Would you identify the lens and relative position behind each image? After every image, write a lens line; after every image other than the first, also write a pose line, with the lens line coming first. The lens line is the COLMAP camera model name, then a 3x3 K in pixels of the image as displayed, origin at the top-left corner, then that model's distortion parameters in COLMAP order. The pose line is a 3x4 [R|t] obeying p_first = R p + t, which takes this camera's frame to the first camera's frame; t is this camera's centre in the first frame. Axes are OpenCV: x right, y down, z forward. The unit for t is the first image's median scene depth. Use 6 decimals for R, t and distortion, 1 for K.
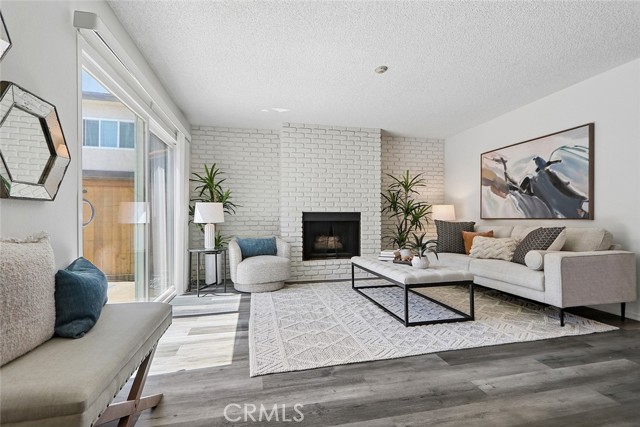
lens RADIAL K [[293.7, 0, 314.5], [0, 293.7, 217.3], [0, 0, 1]] dist [0.000677, -0.000437]
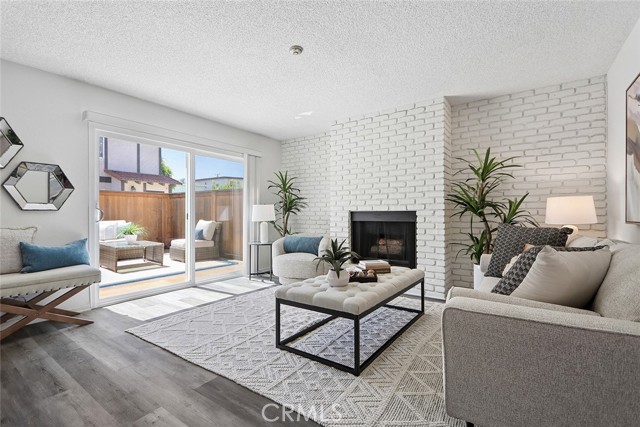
lens RADIAL K [[291.6, 0, 313.3], [0, 291.6, 212.9], [0, 0, 1]] dist [-0.000703, -0.000480]
pose [[0.672711, -0.003284, -0.739898, 0.691401], [-0.000472, 0.999988, -0.004867, -0.010075], [0.739906, 0.003623, 0.672701, 0.346412]]
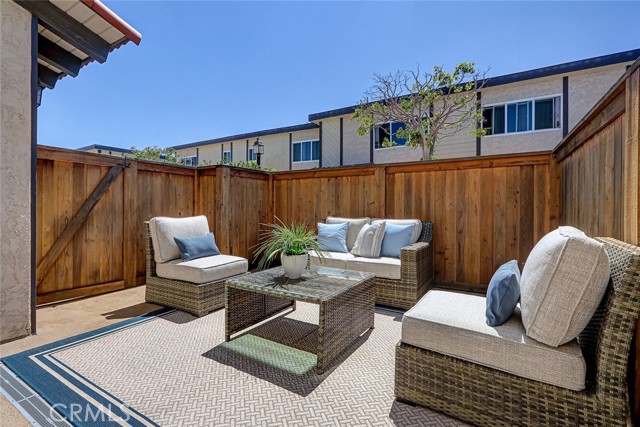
lens RADIAL K [[295.3, 0, 317.0], [0, 295.3, 218.5], [0, 0, 1]] dist [-0.002571, -0.000532]
pose [[-0.676614, 0.010352, -0.736265, -0.631445], [-0.011280, 0.999638, 0.024422, 0.007327], [0.736251, 0.024830, -0.676252, 1.092601]]
